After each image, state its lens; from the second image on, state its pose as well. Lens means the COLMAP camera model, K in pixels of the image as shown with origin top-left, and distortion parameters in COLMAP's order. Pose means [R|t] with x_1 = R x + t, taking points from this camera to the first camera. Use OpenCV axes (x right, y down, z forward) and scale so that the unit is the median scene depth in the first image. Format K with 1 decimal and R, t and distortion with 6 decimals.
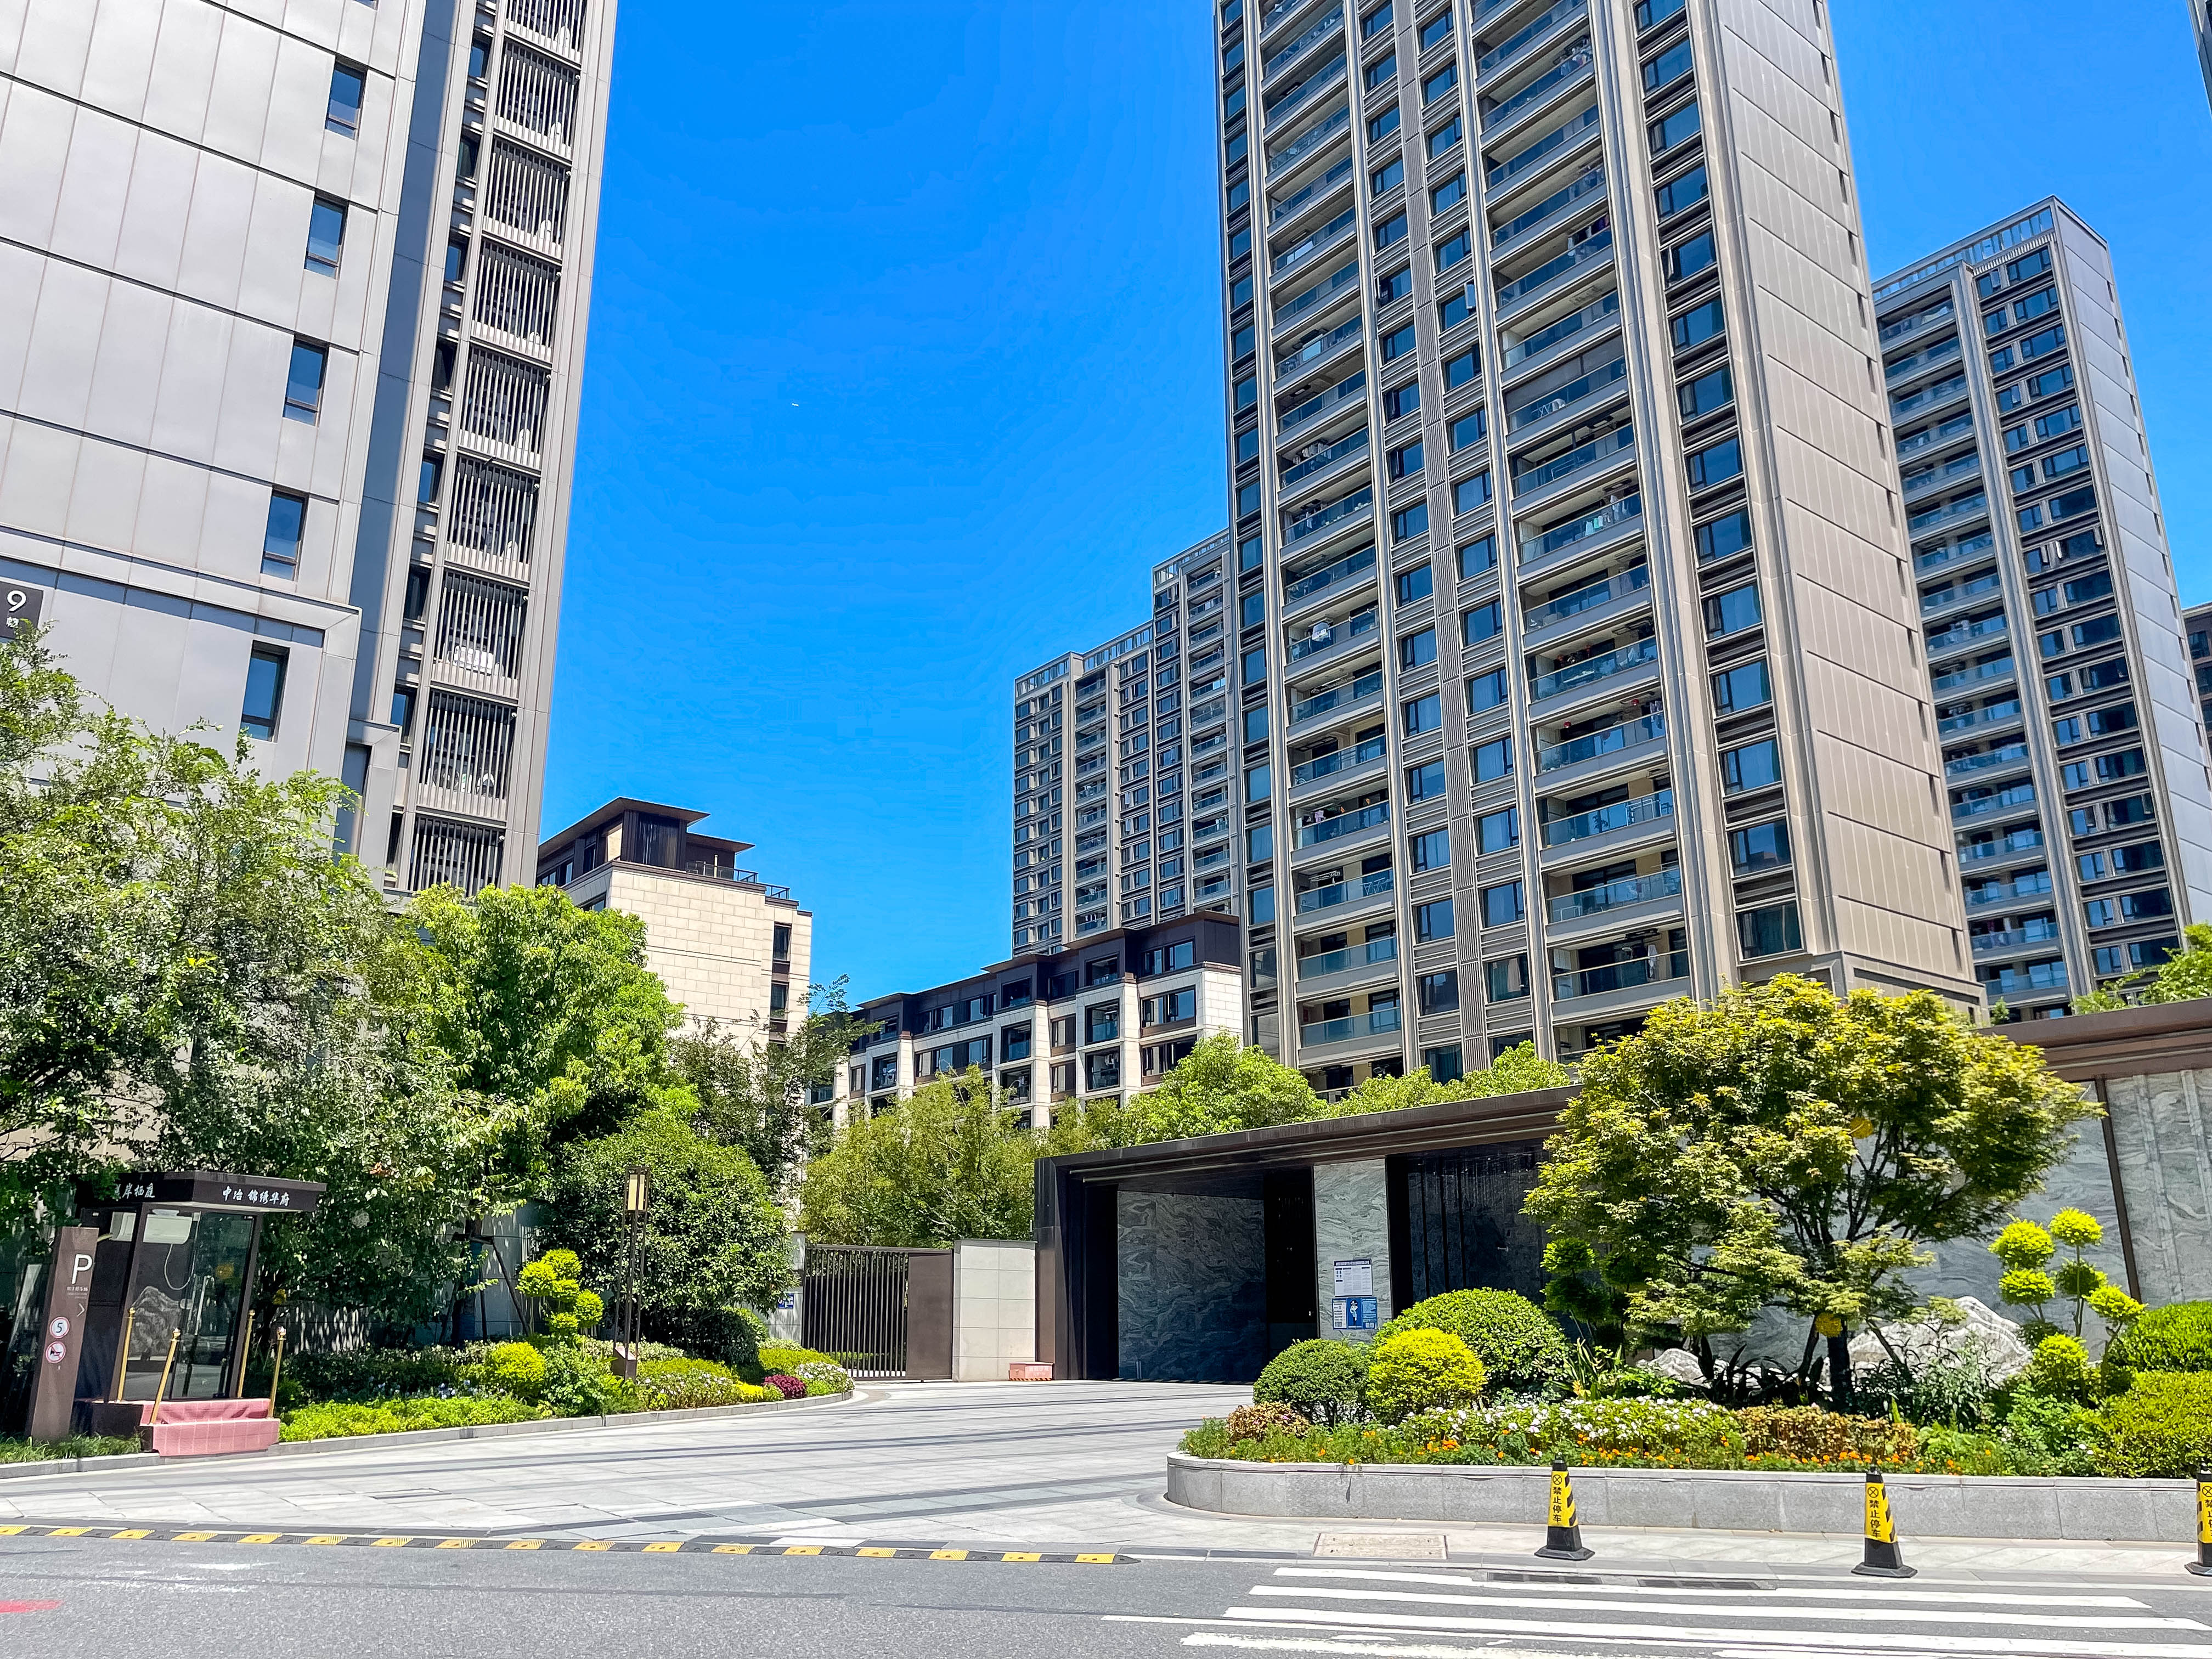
lens RADIAL K [[1690.8, 0, 1106.0], [0, 1690.8, 829.5], [0, 0, 1]] dist [-0.004135, -0.002719]
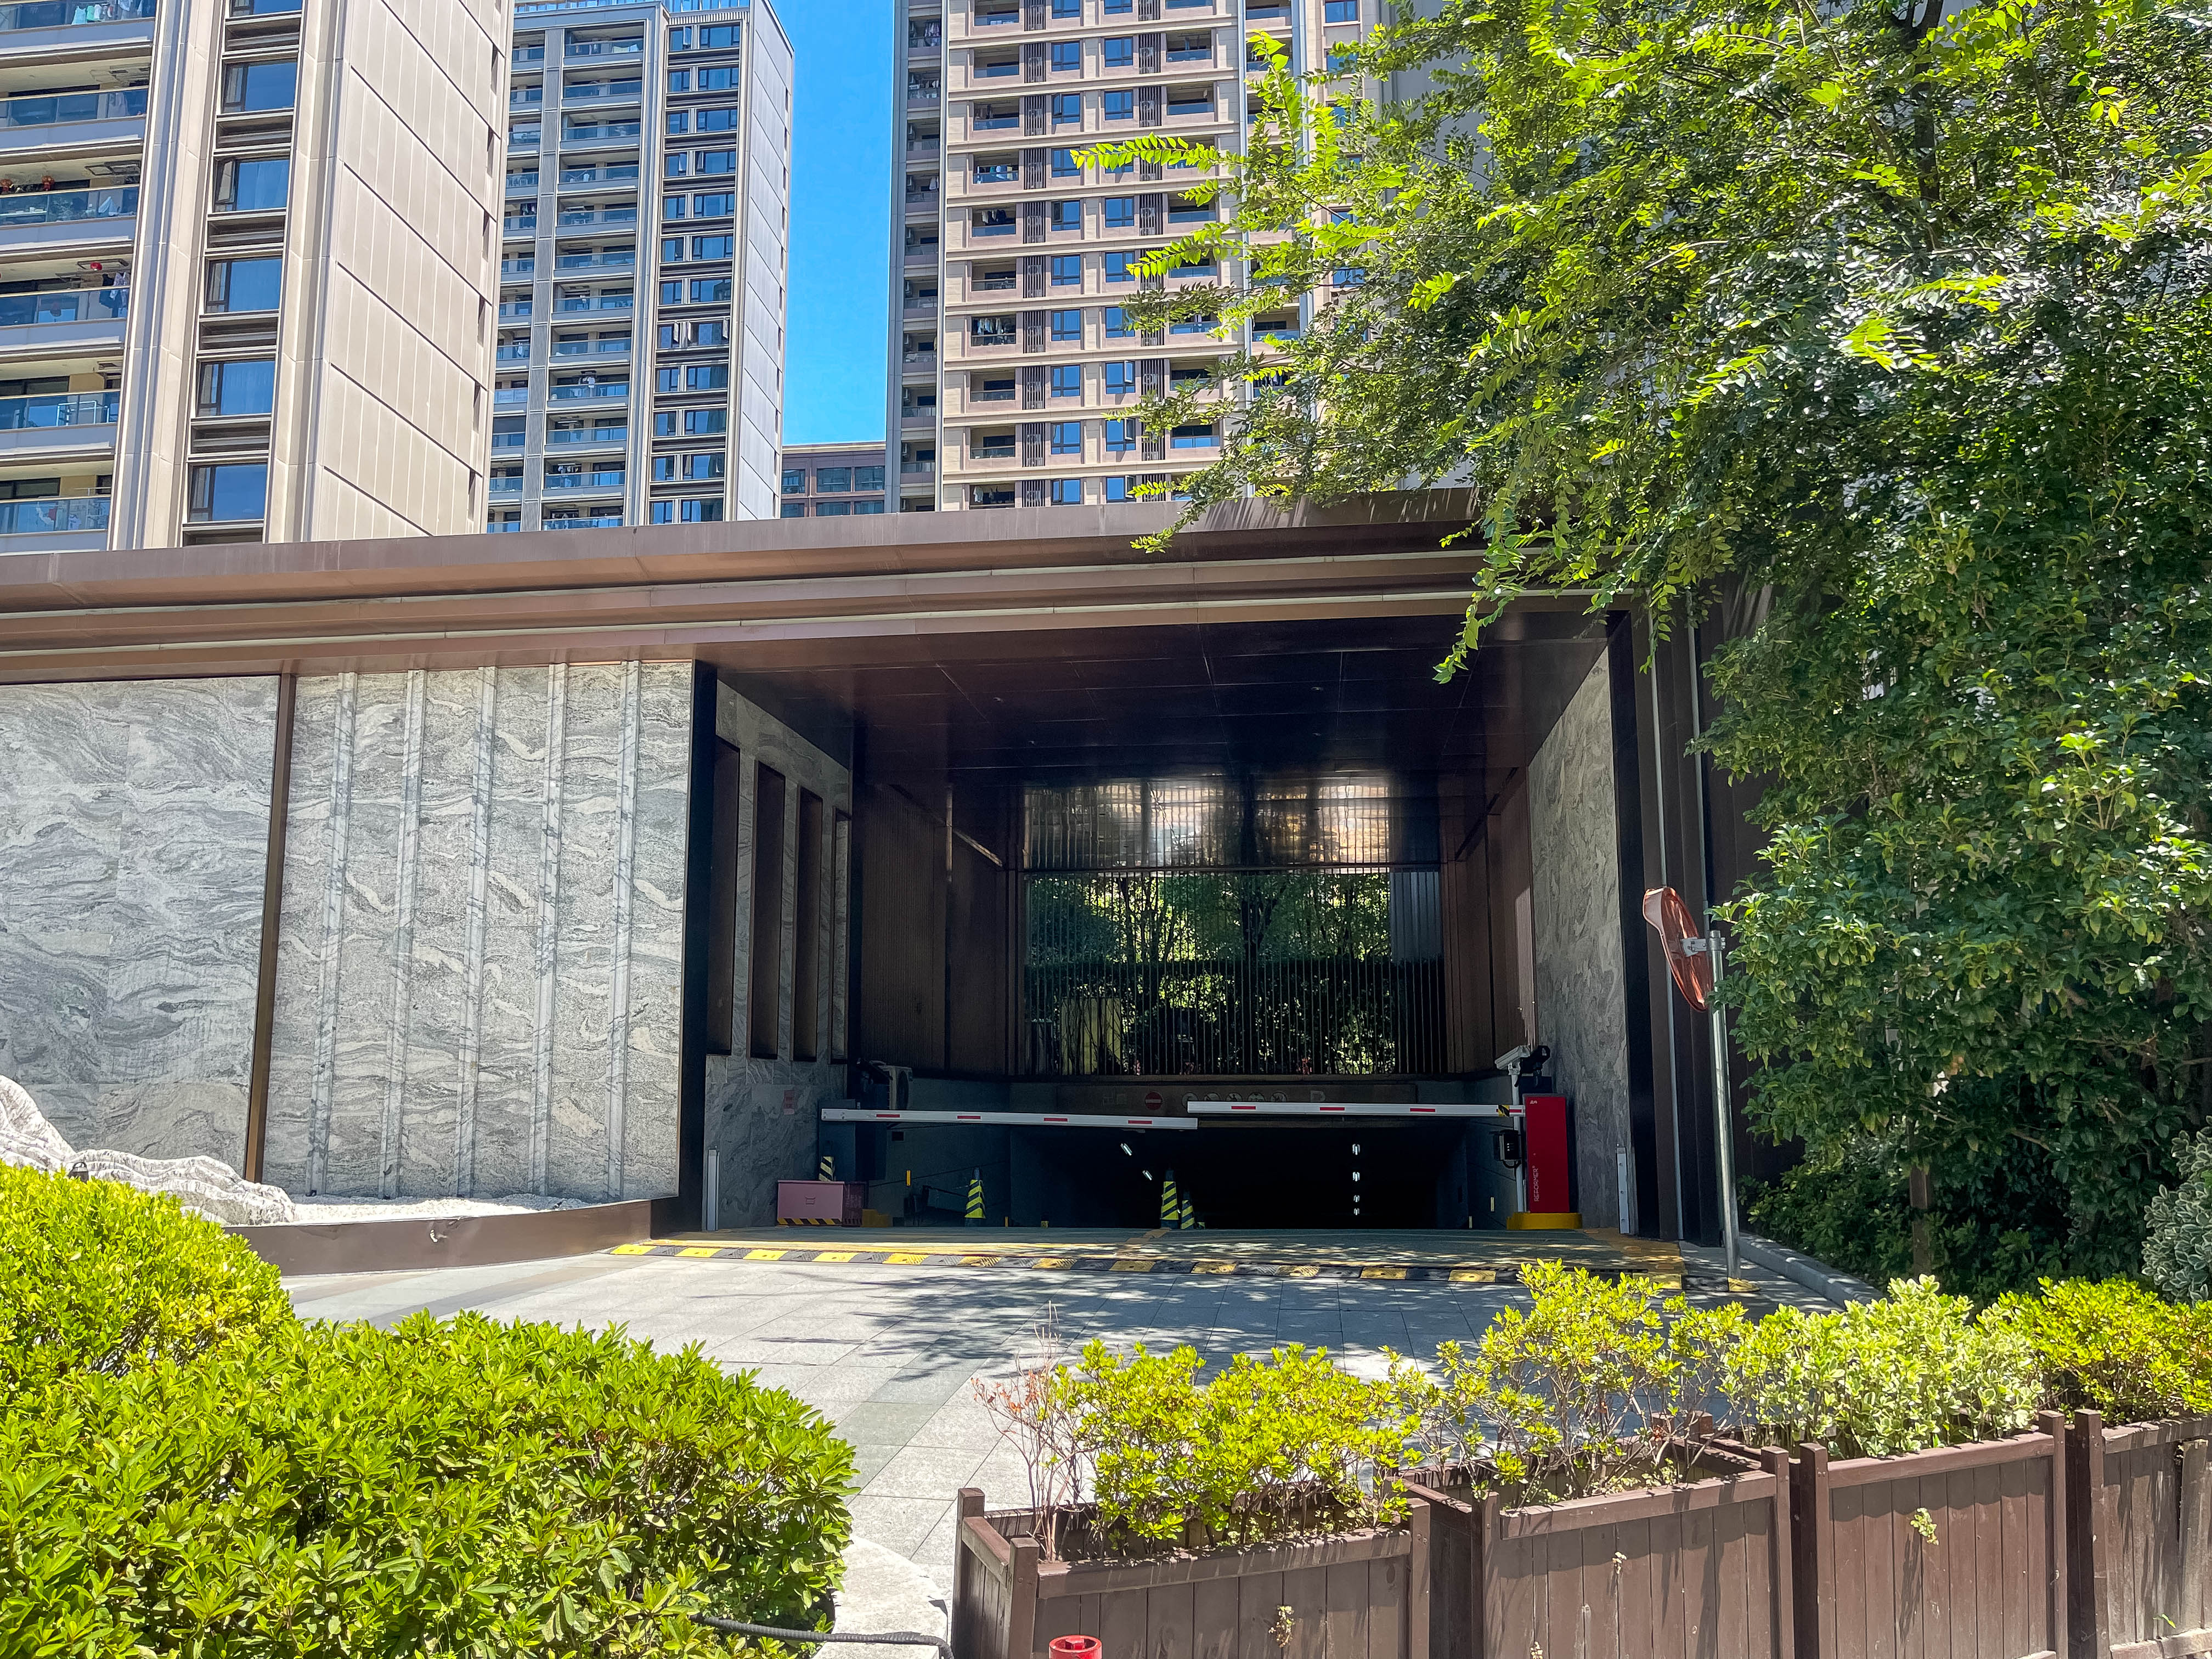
lens RADIAL K [[1690.8, 0, 1106.0], [0, 1690.8, 829.5], [0, 0, 1]] dist [-0.004135, -0.002719]
pose [[0.707346, 0.110142, 0.698233, 0.078844], [-0.199691, 0.978687, 0.047915, 0.023620], [-0.678074, -0.173324, 0.714265, 0.078023]]
